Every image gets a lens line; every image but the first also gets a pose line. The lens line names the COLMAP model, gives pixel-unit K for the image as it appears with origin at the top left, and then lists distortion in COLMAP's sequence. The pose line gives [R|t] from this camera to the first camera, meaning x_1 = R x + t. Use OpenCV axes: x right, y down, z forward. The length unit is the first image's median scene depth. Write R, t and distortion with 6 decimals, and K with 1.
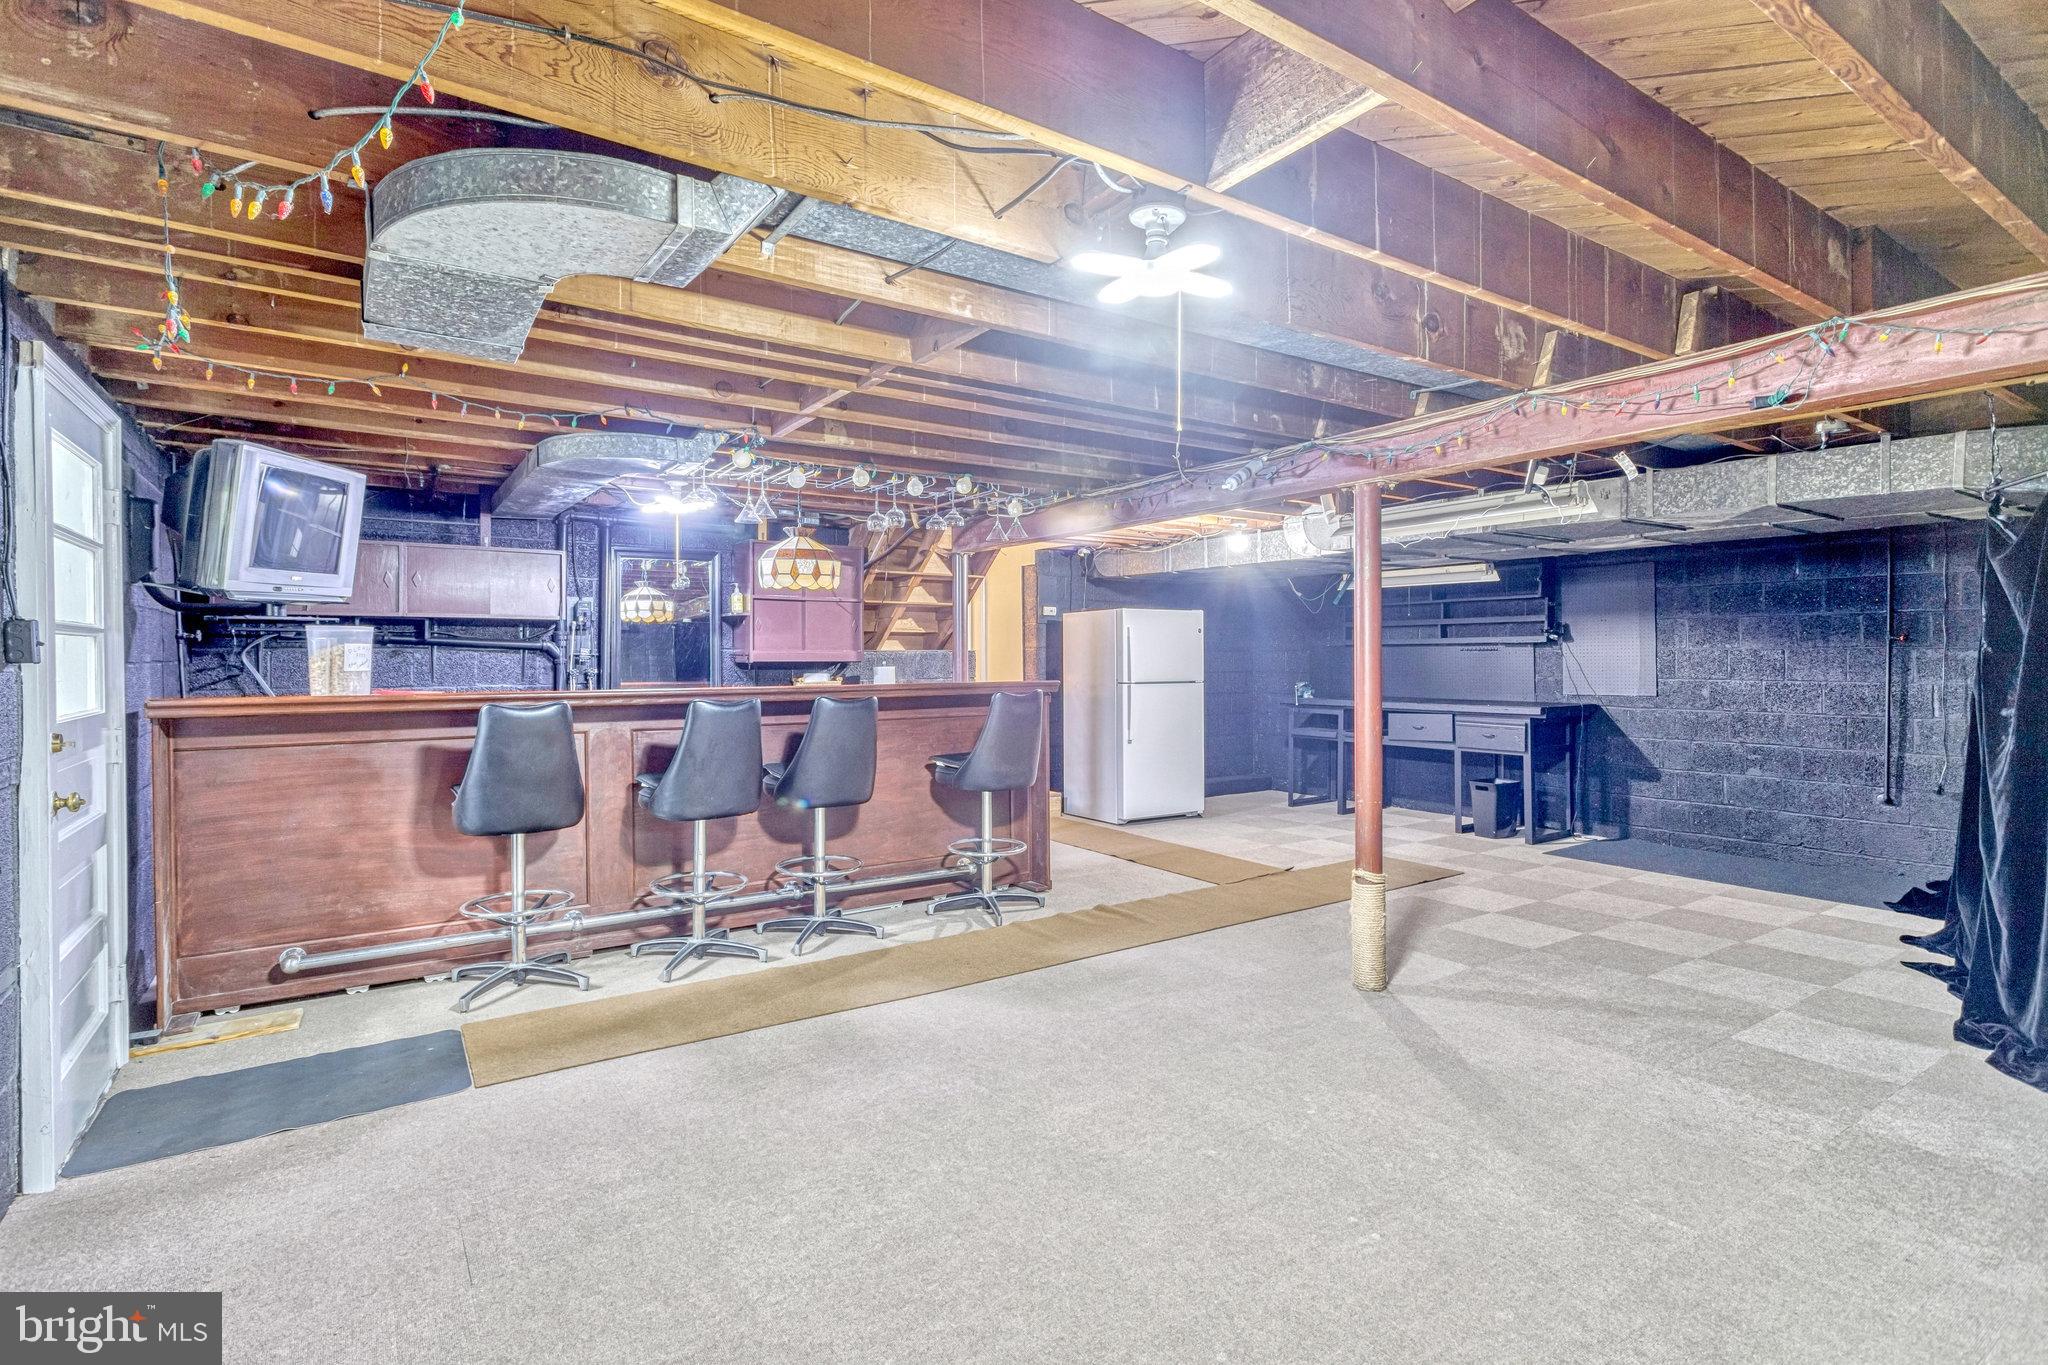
lens RADIAL K [[986.2, 0, 1028.6], [0, 986.2, 629.0], [0, 0, 1]] dist [-0.001107, 0.000923]
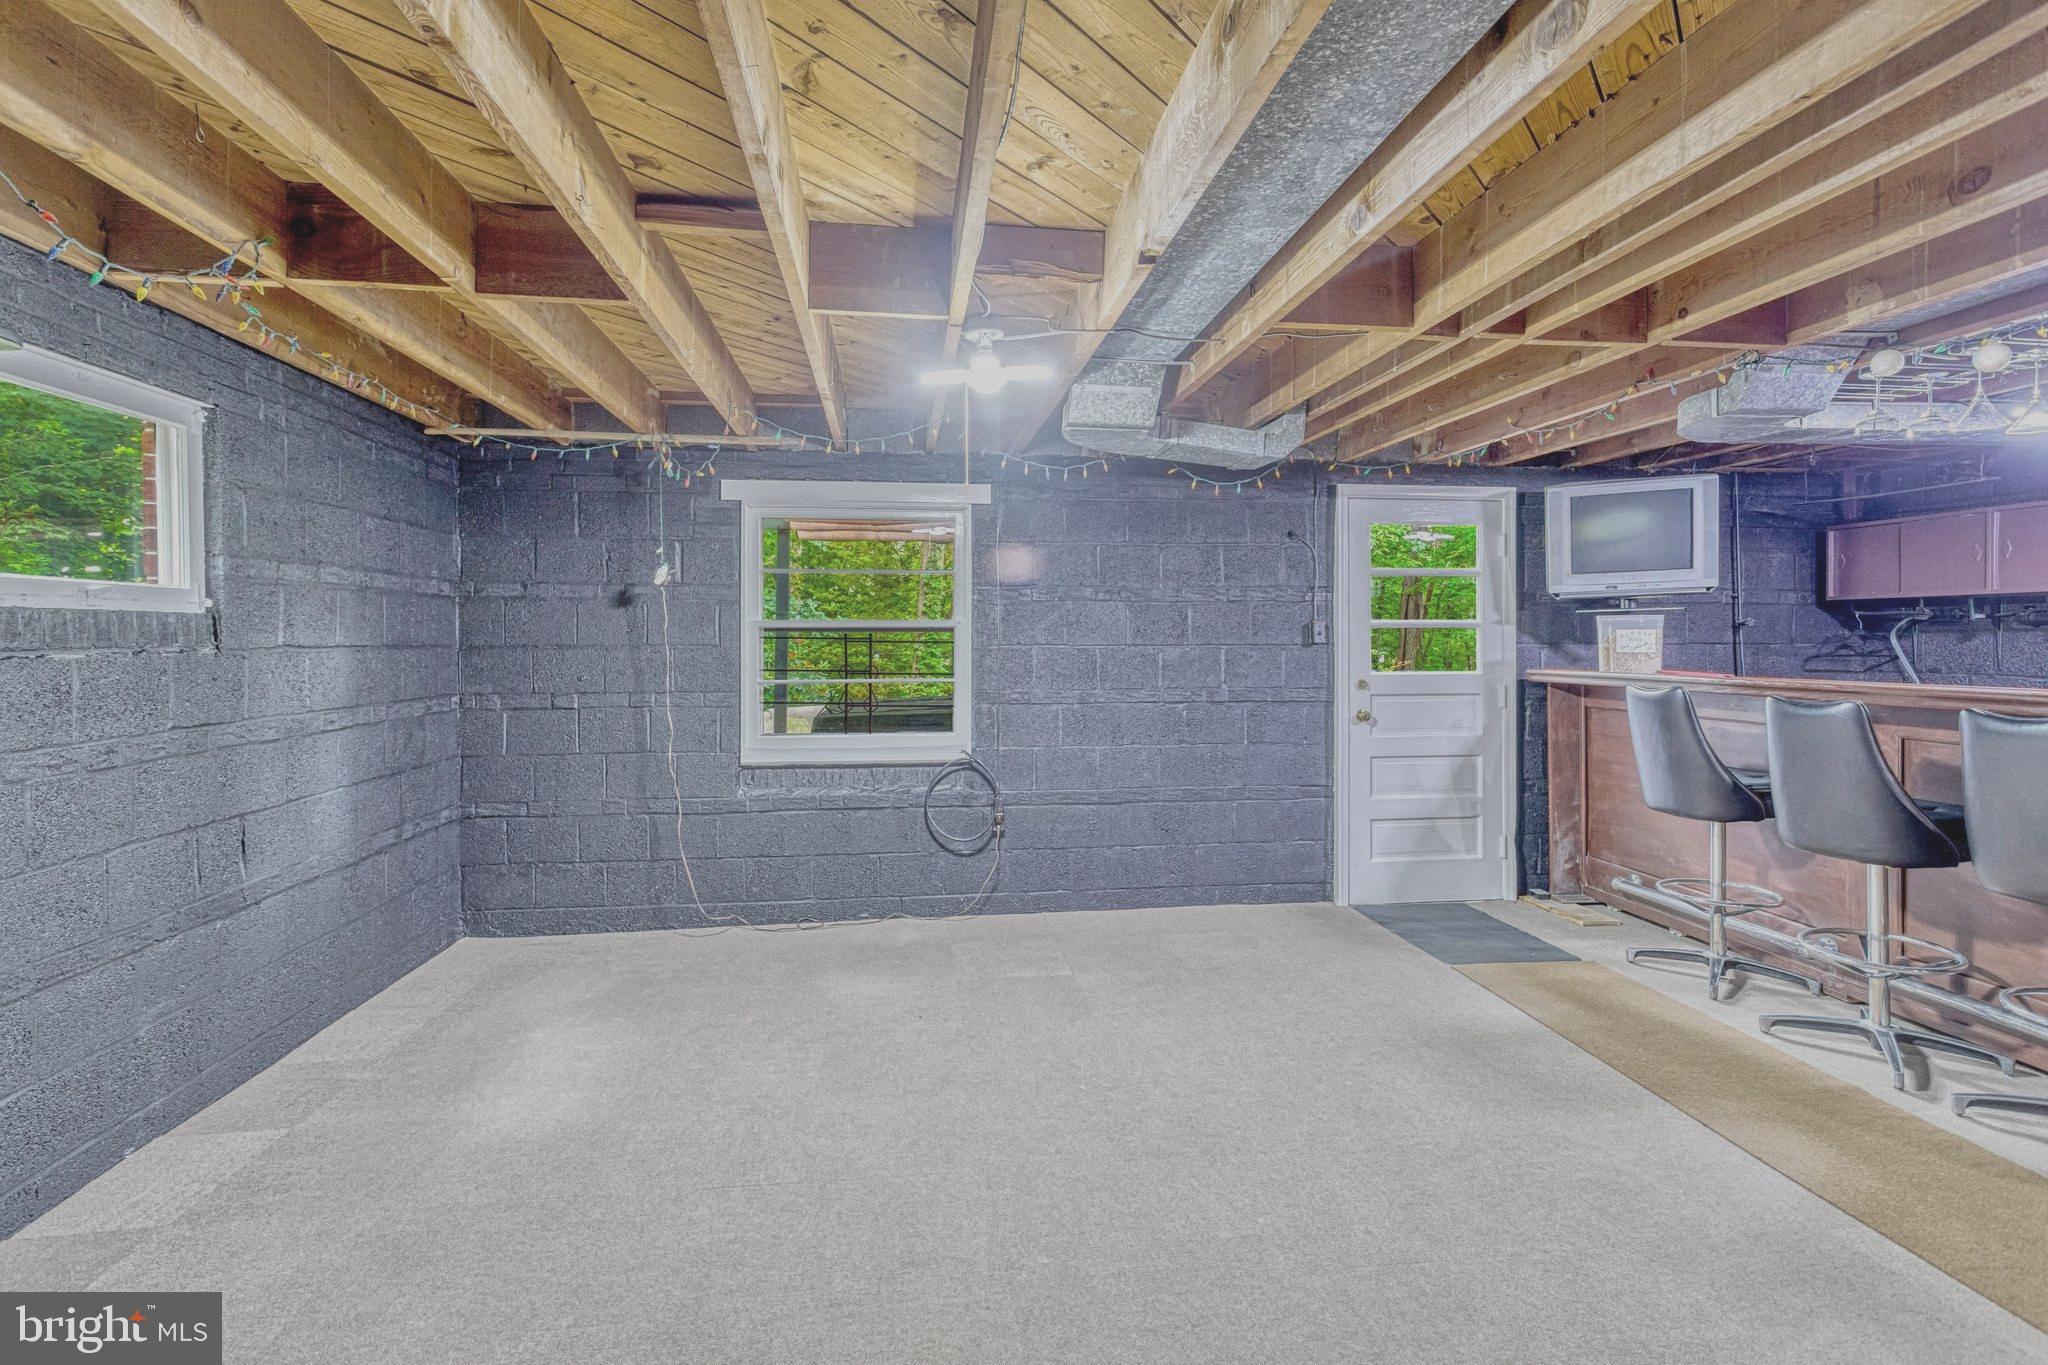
lens RADIAL K [[986.2, 0, 1028.6], [0, 986.2, 629.0], [0, 0, 1]] dist [-0.001107, 0.000923]
pose [[-0.444948, -0.002599, -0.895553, 0.380517], [0.018738, 0.999750, -0.012211, 0.007483], [0.895360, -0.022214, -0.444788, 0.470479]]
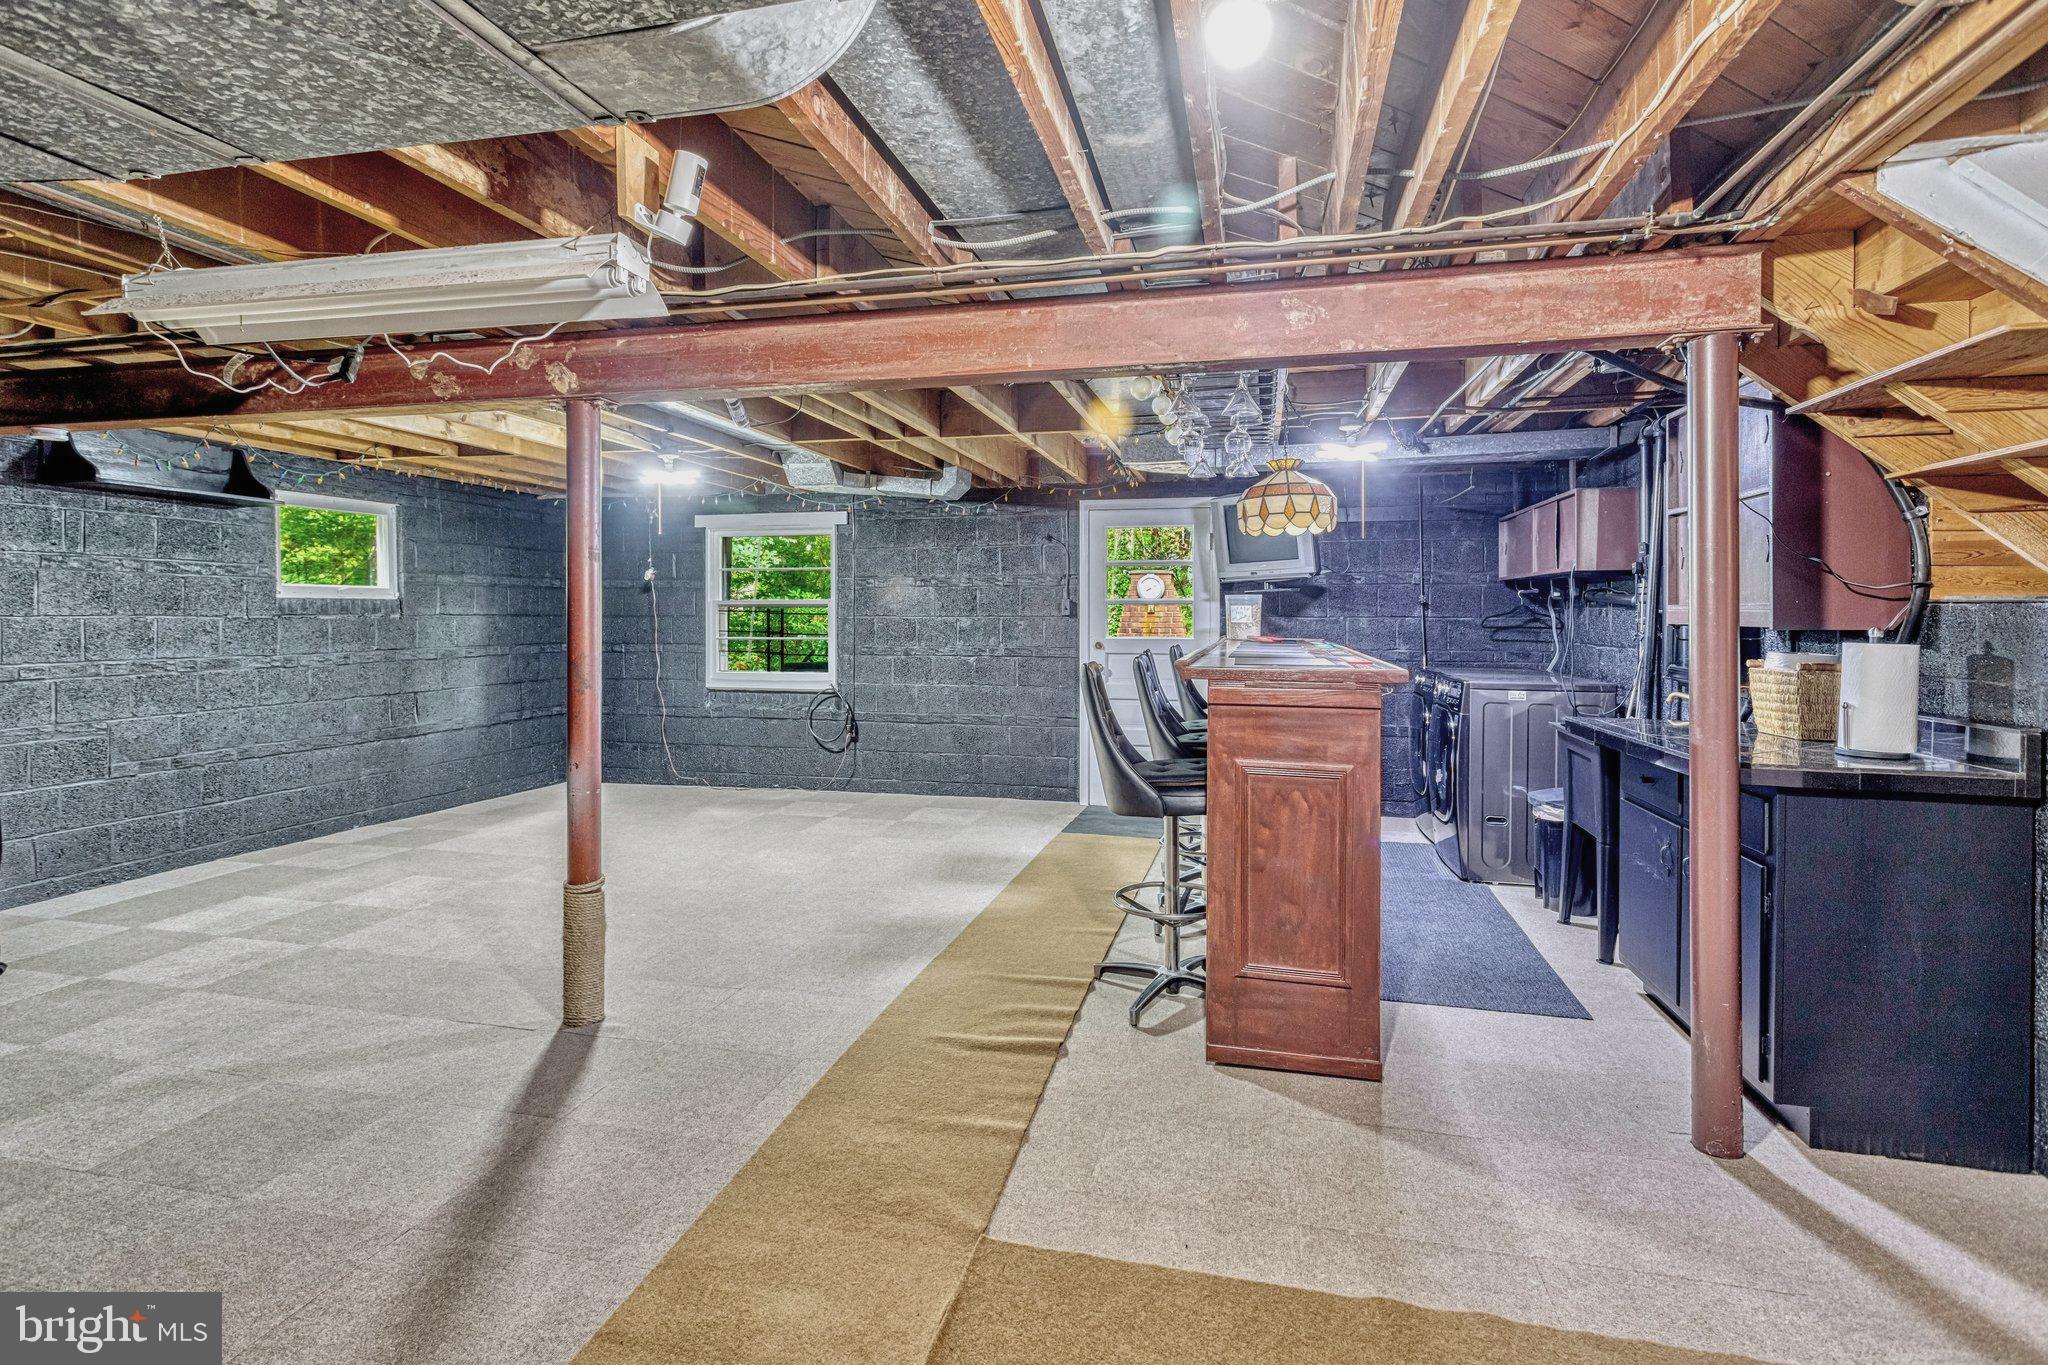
lens RADIAL K [[1000.4, 0, 1025.9], [0, 1000.4, 604.3], [0, 0, 1]] dist [-0.000237, 0.001017]
pose [[-0.739743, -0.001910, -0.672887, 0.357000], [0.014574, 0.999716, -0.018860, 0.020018], [0.672732, -0.023758, -0.739505, 1.047779]]
